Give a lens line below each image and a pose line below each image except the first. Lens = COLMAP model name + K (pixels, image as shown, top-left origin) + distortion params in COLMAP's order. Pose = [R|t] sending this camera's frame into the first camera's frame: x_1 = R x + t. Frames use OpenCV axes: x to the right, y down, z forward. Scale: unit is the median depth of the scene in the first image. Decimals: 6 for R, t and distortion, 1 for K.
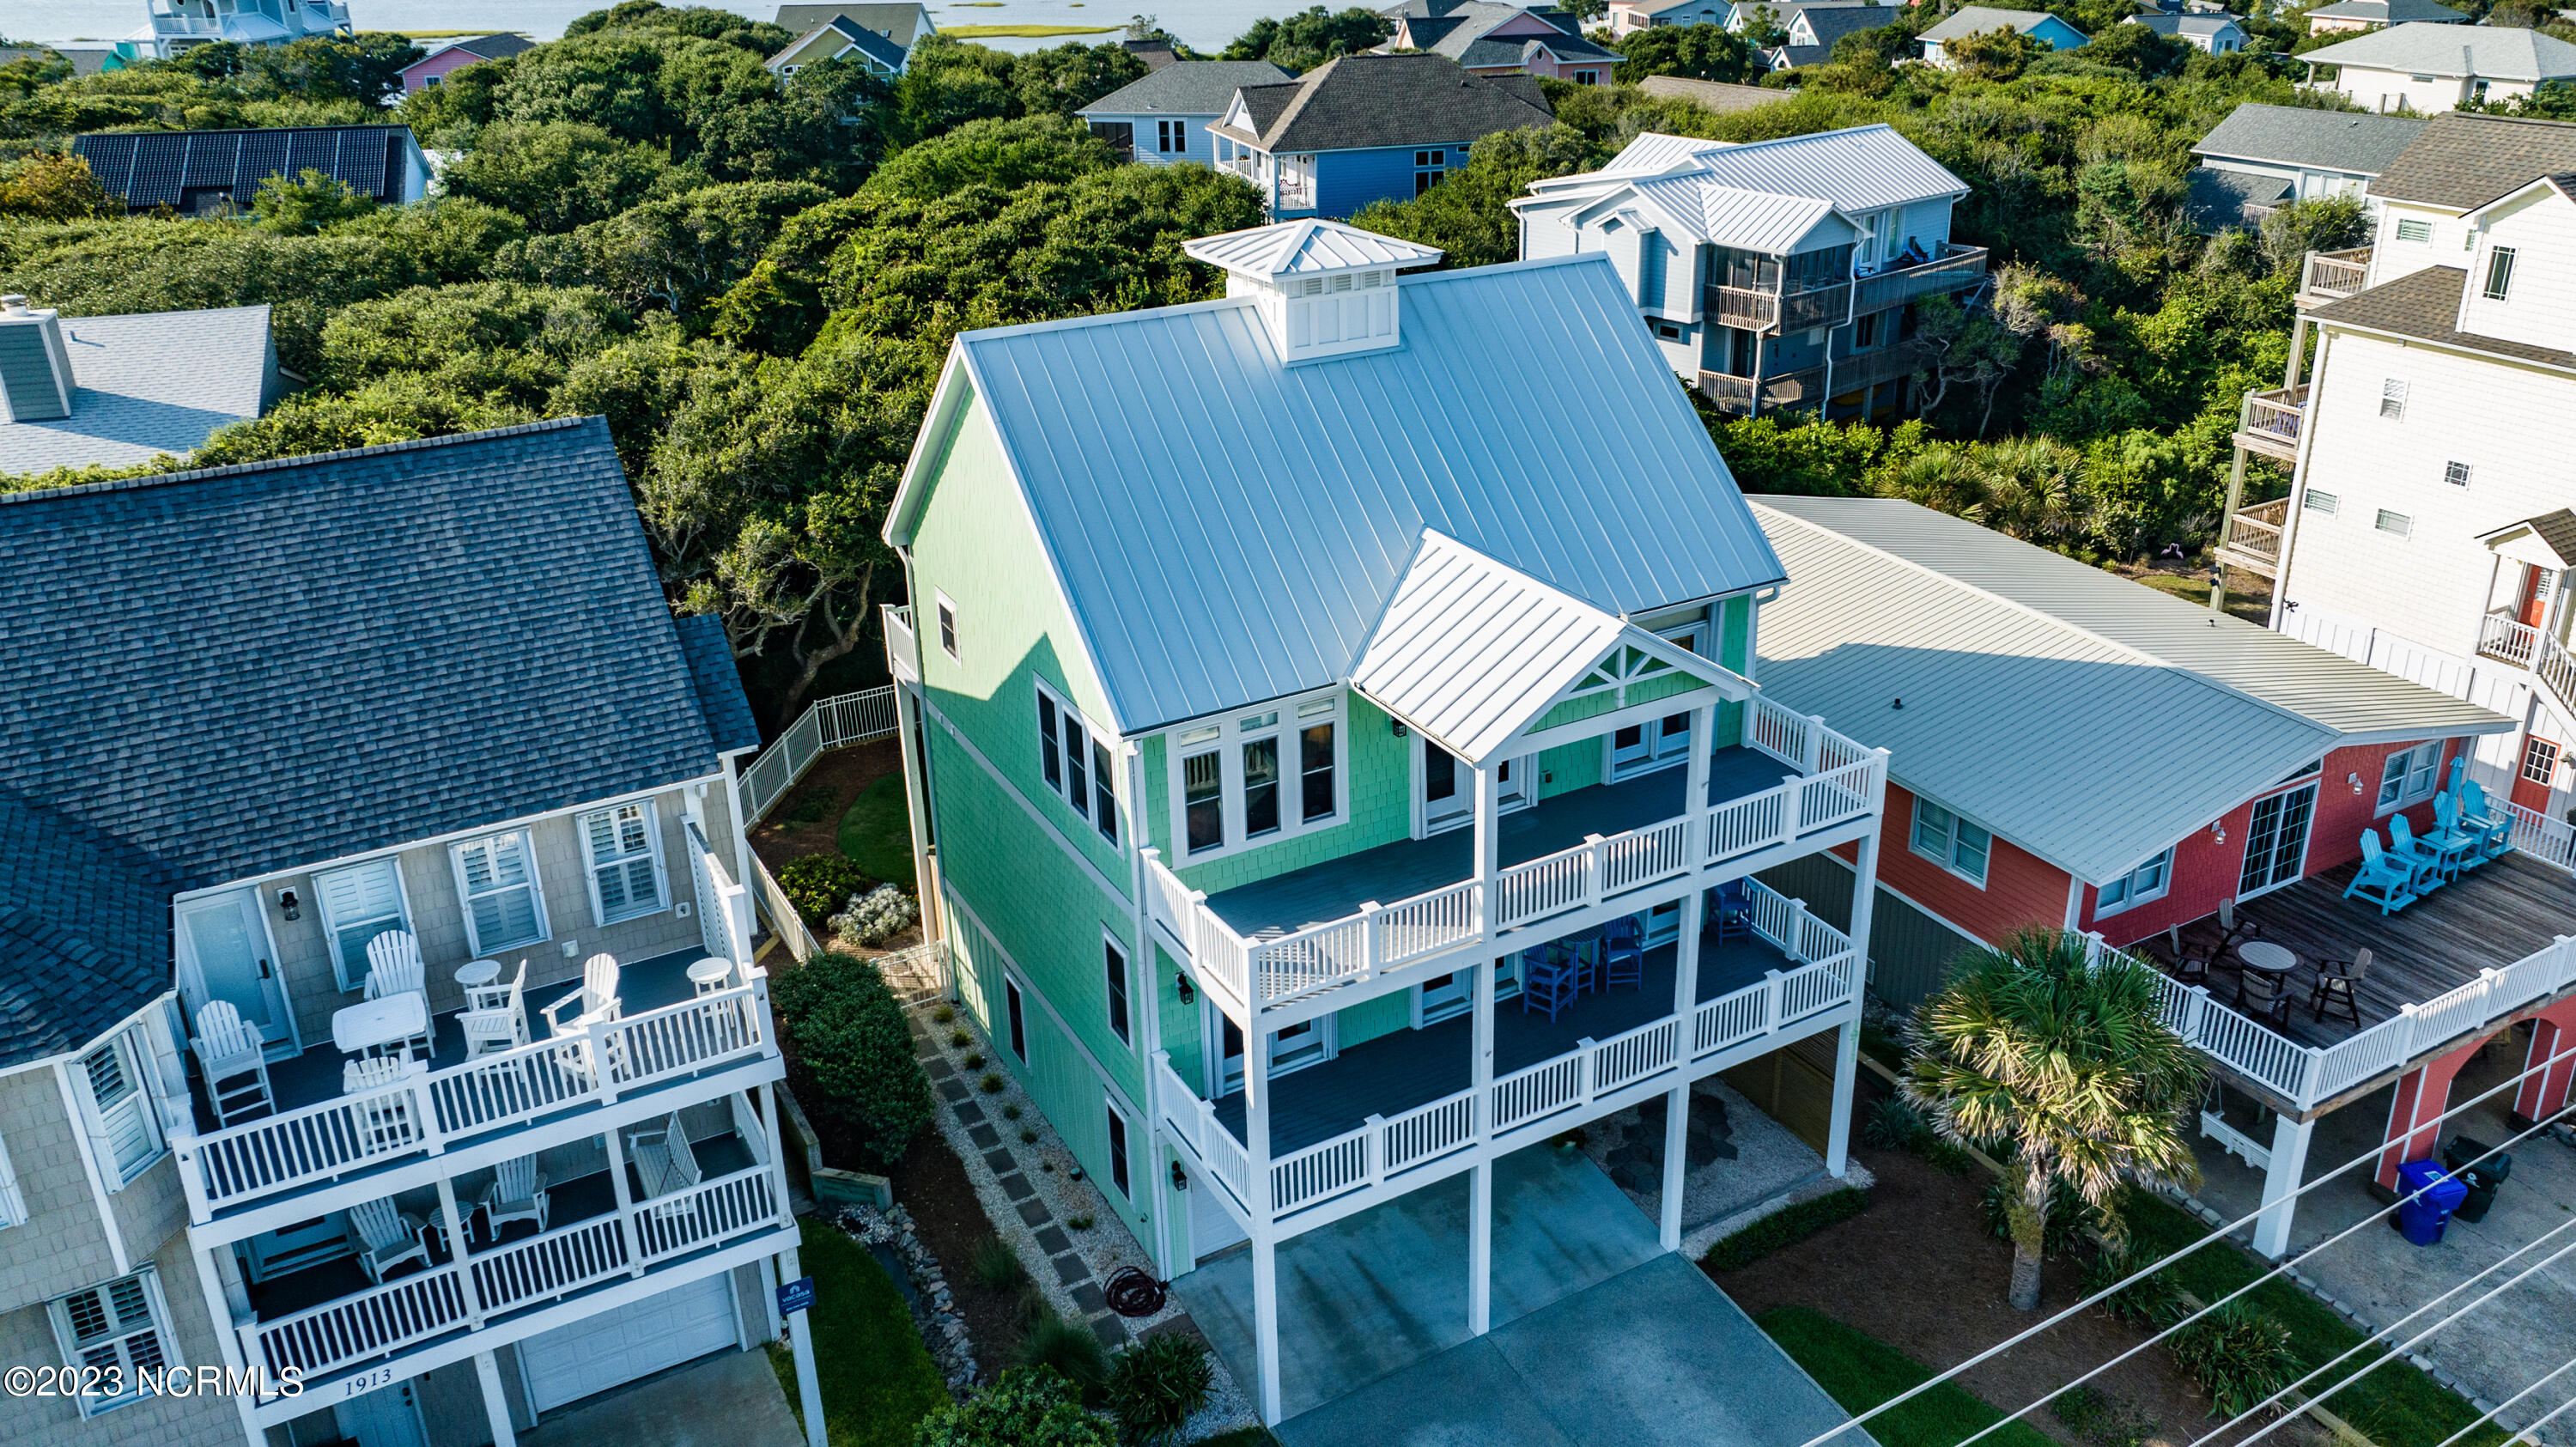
lens RADIAL K [[1938.8, 0, 1359.7], [0, 1938.8, 668.4], [0, 0, 1]] dist [-0.023195, 0.001166]
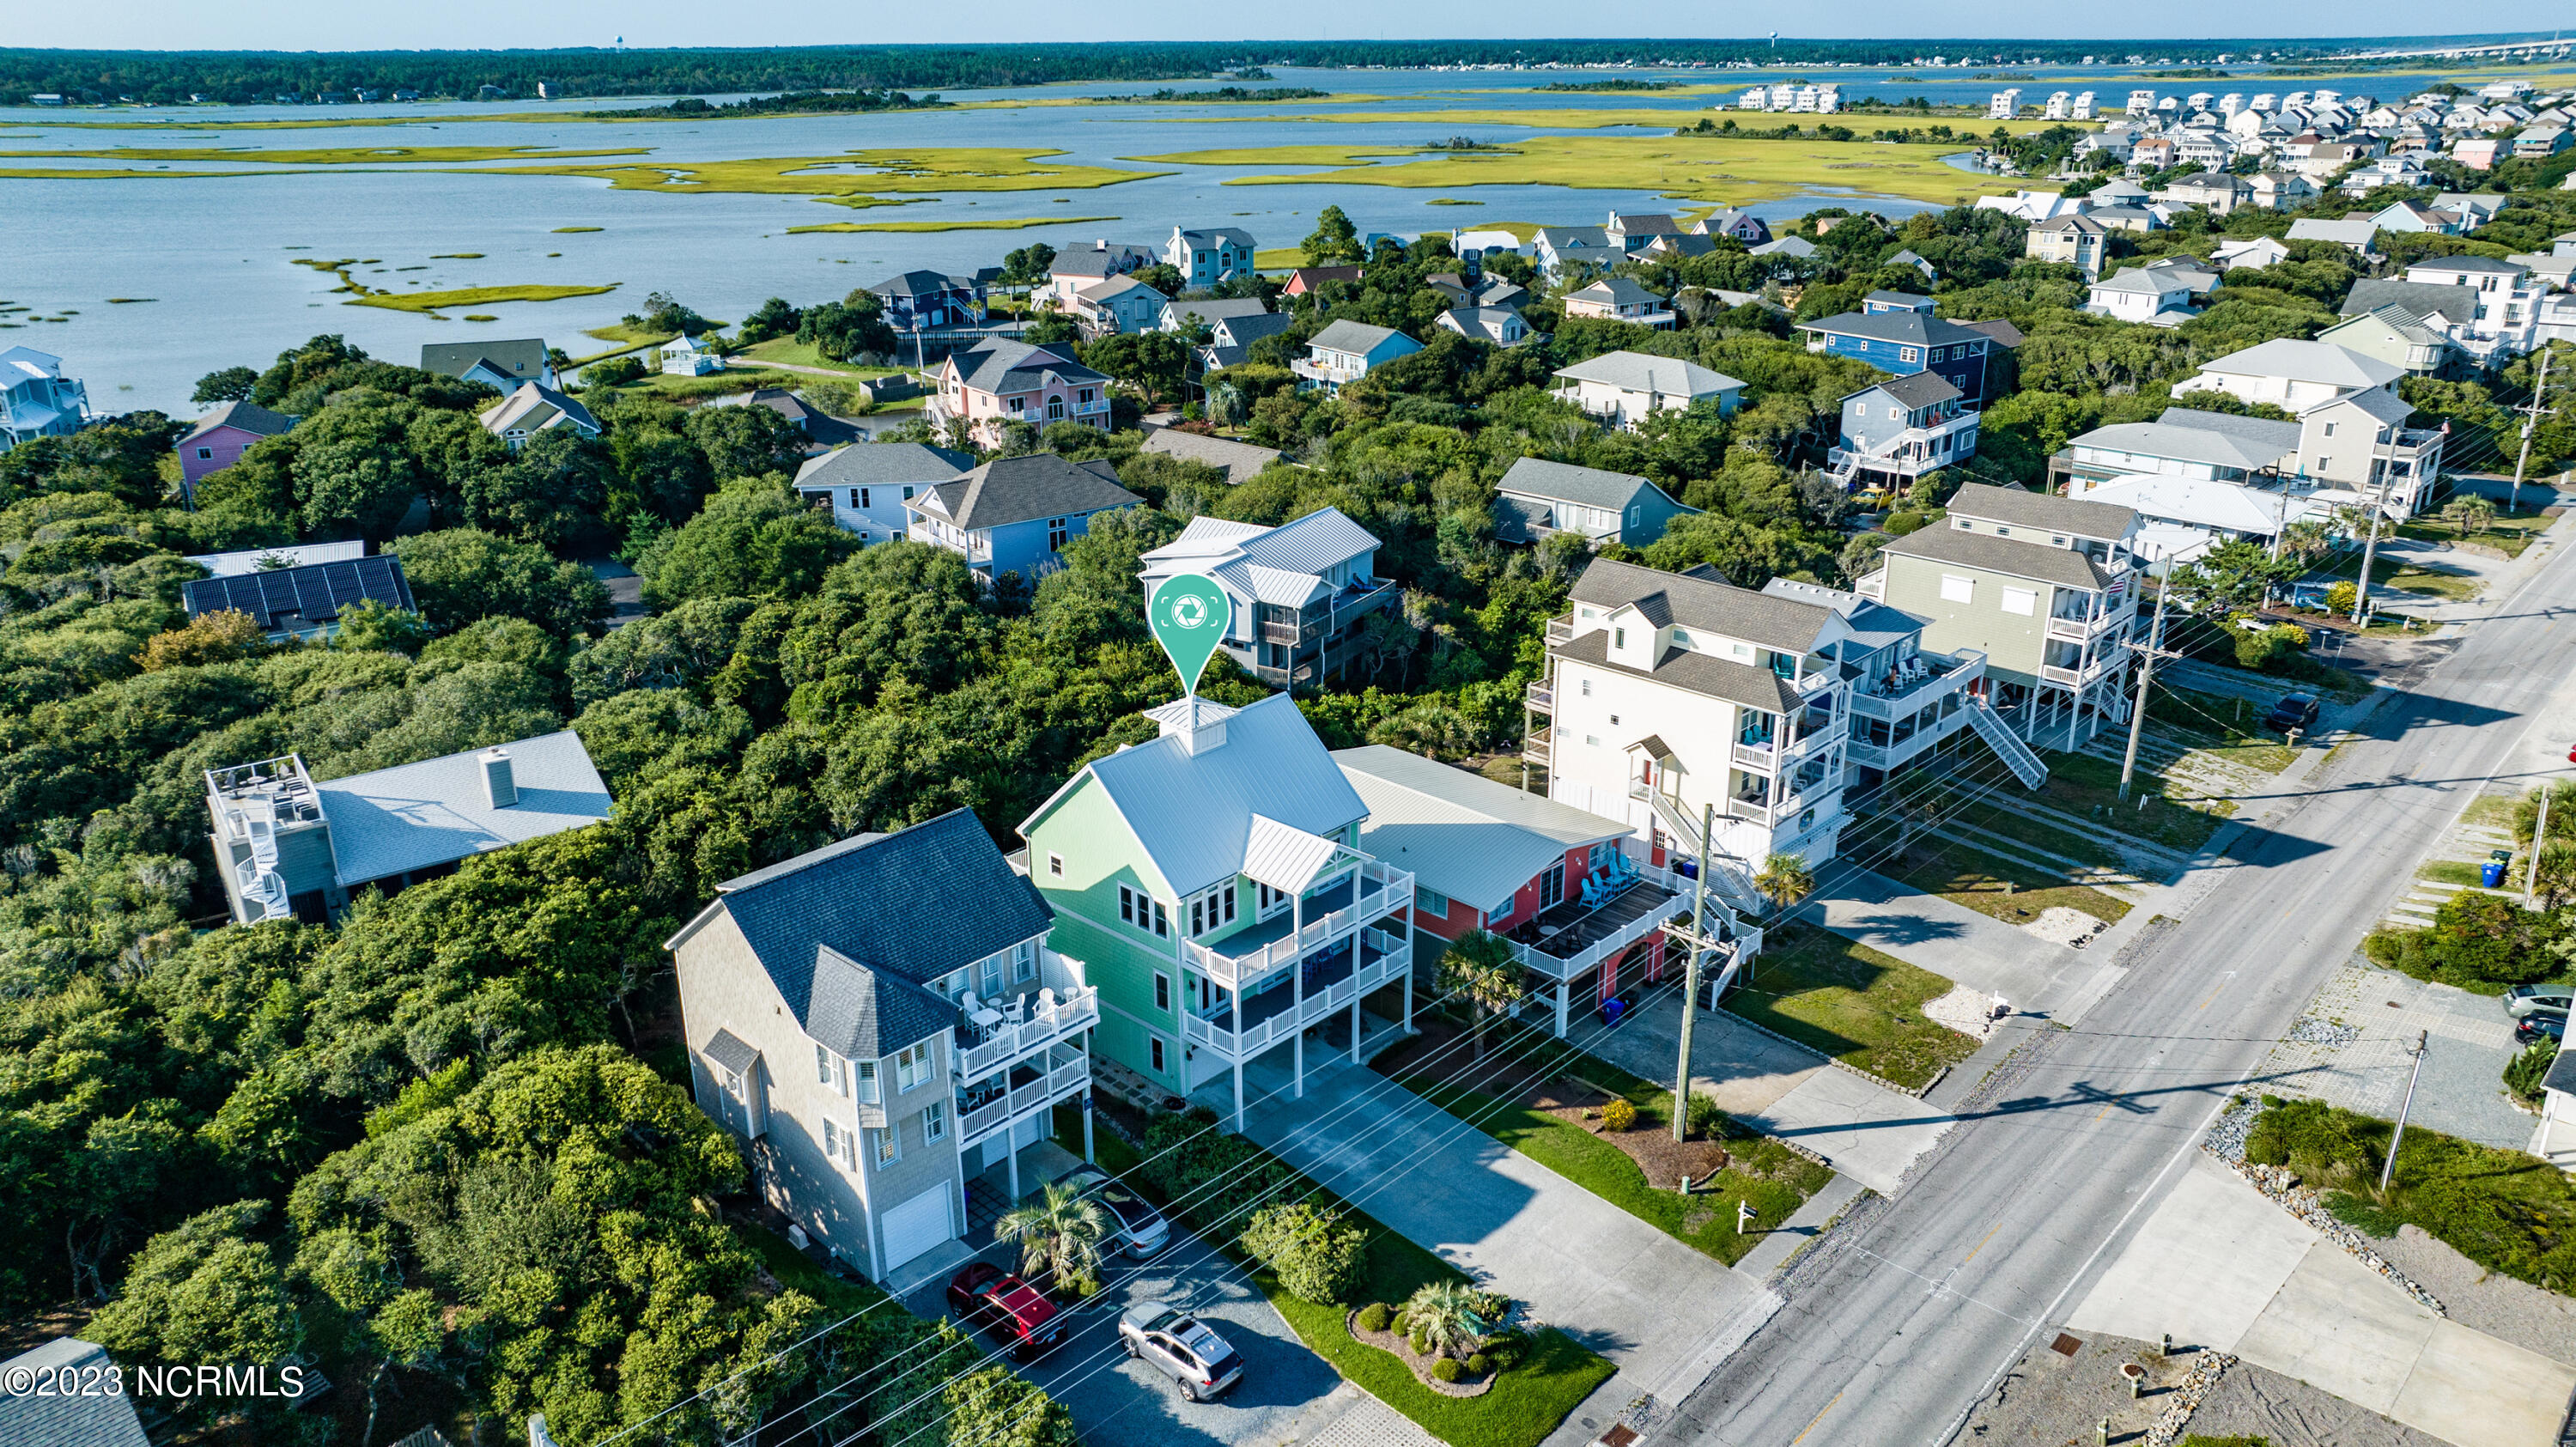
lens RADIAL K [[1842.7, 0, 1288.0], [0, 1842.7, 723.5], [0, 0, 1]] dist [-0.010921, -0.000853]
pose [[0.959313, -0.092198, 0.266866, -0.413601], [0.100658, 0.994755, -0.018168, -0.098869], [-0.263791, 0.044291, 0.963562, -1.068826]]
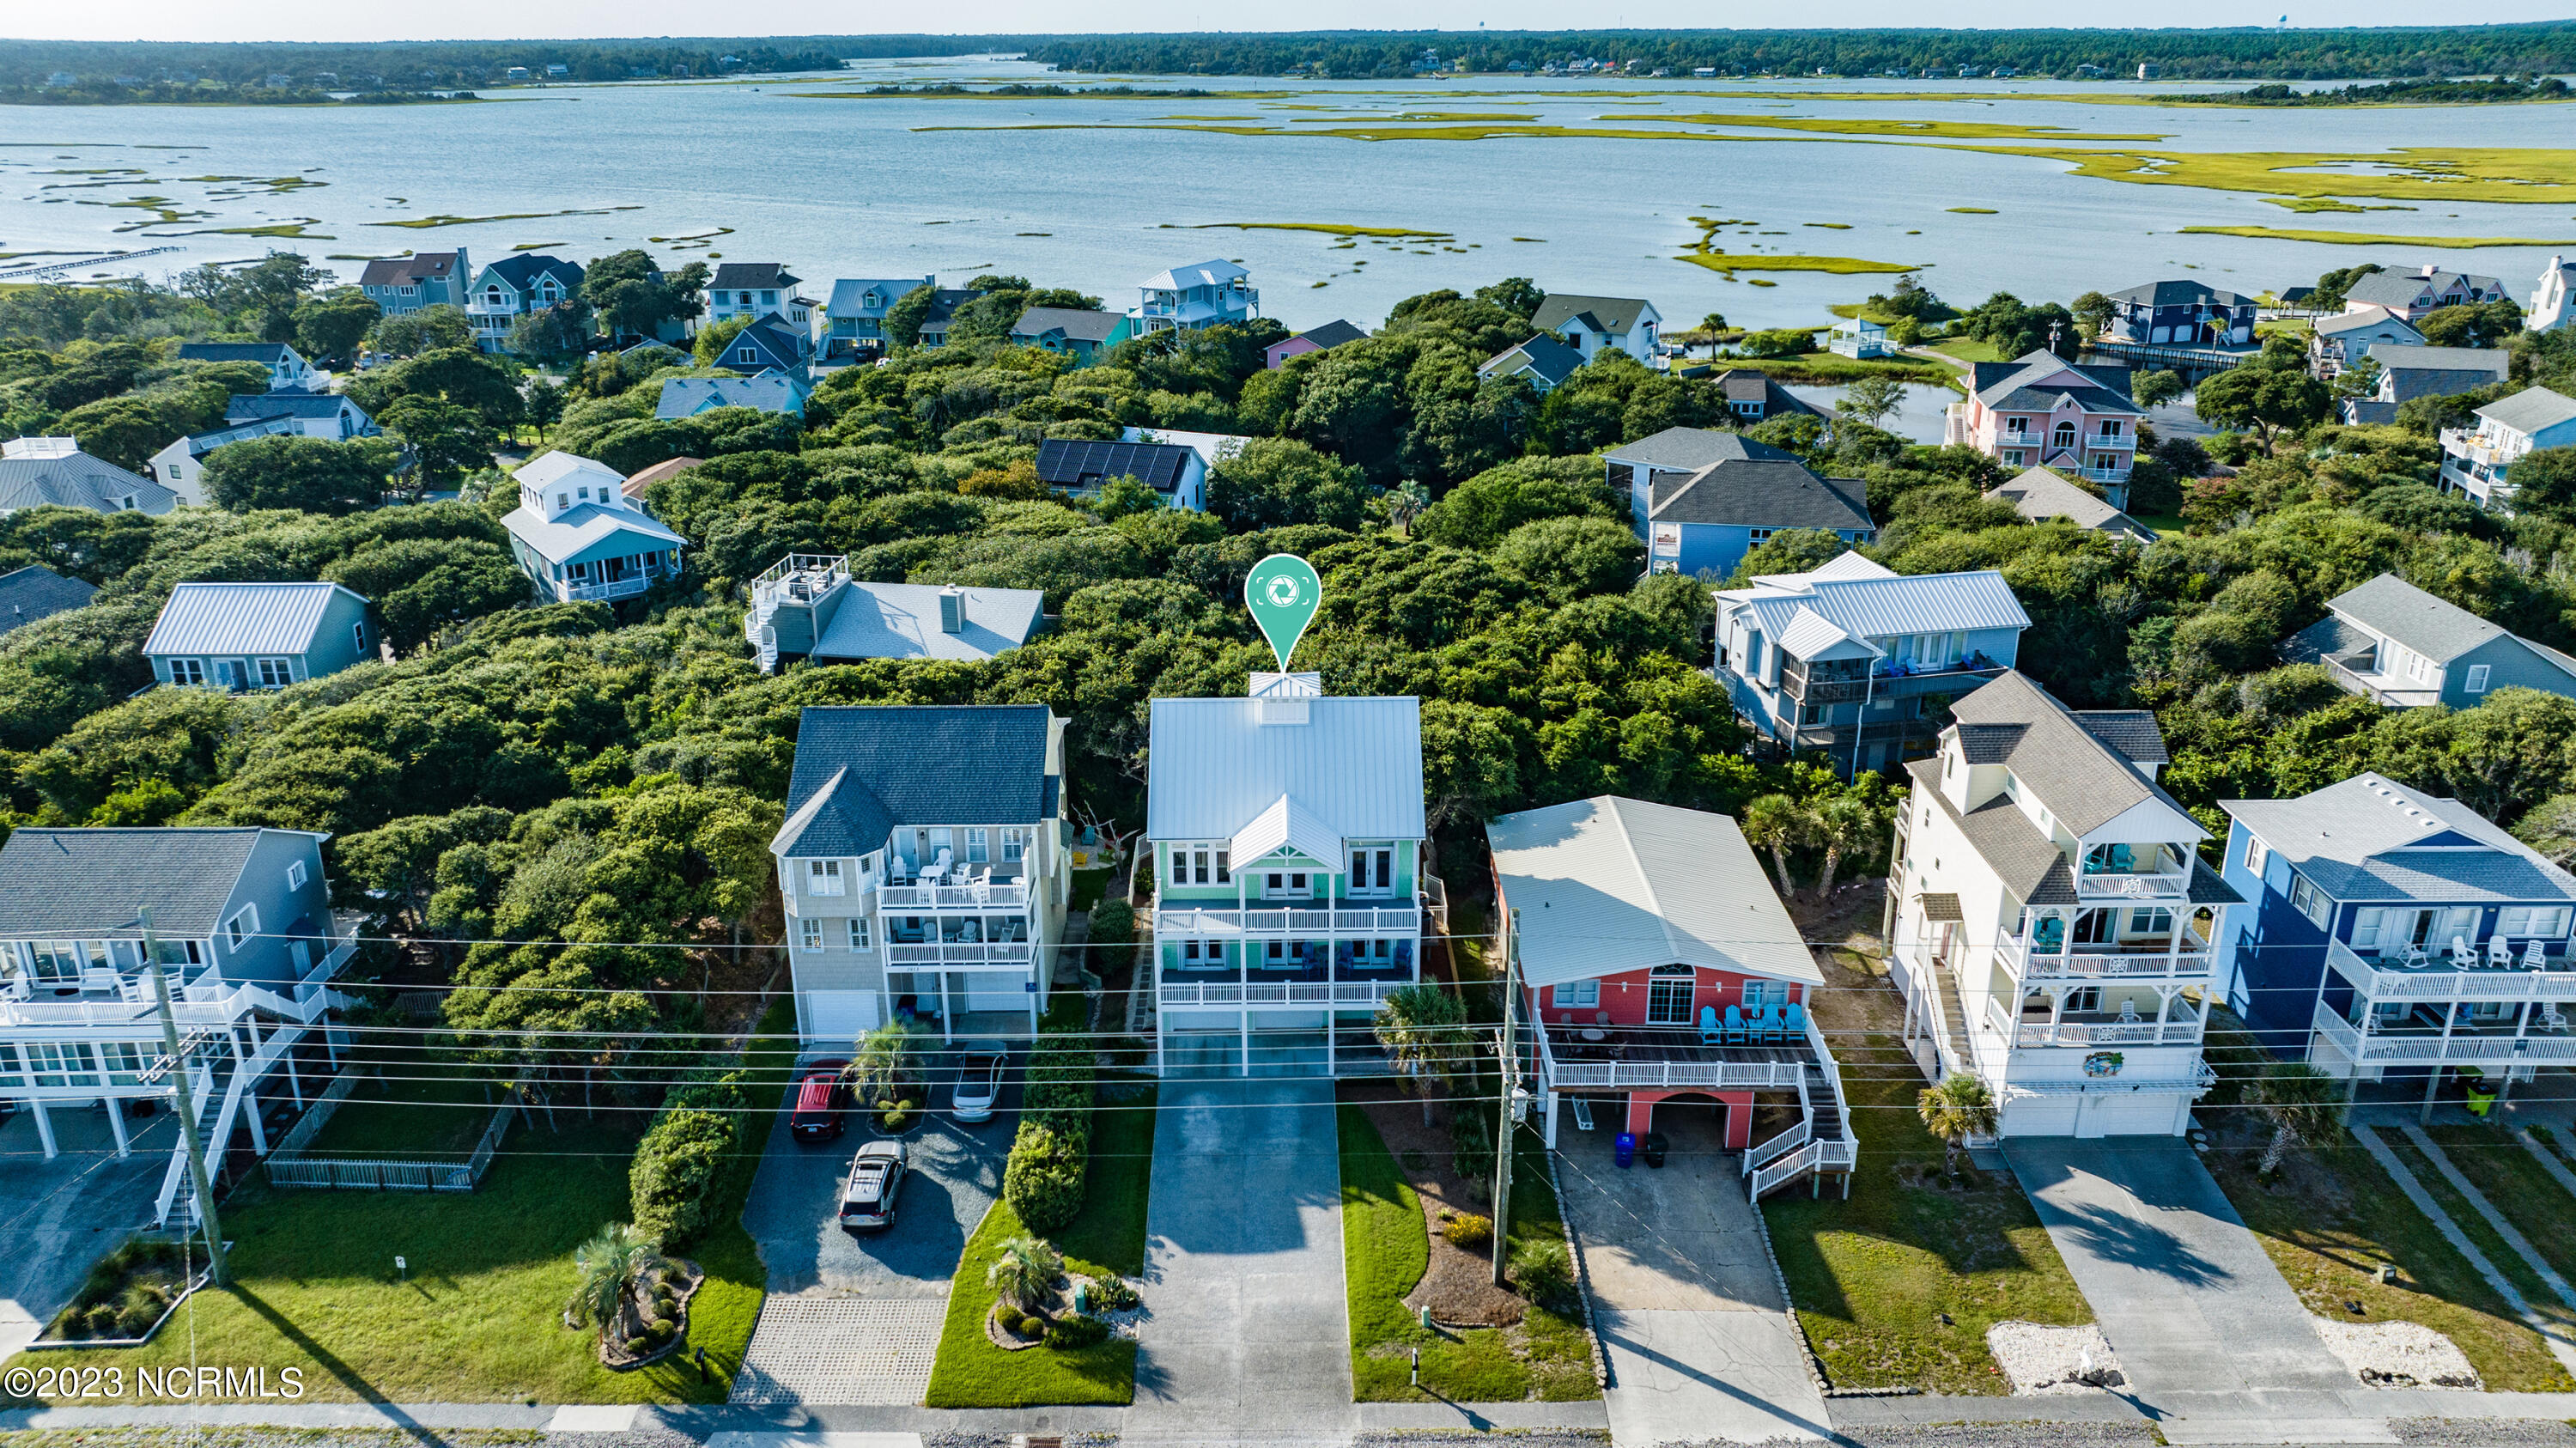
lens RADIAL K [[1863.3, 0, 1288.0], [0, 1863.3, 724.0], [0, 0, 1]] dist [-0.010810, 0.002186]
pose [[0.863313, 0.184880, -0.469584, 0.875206], [-0.195413, 0.980357, 0.026717, -0.164675], [0.465299, 0.068698, 0.882484, -0.949443]]
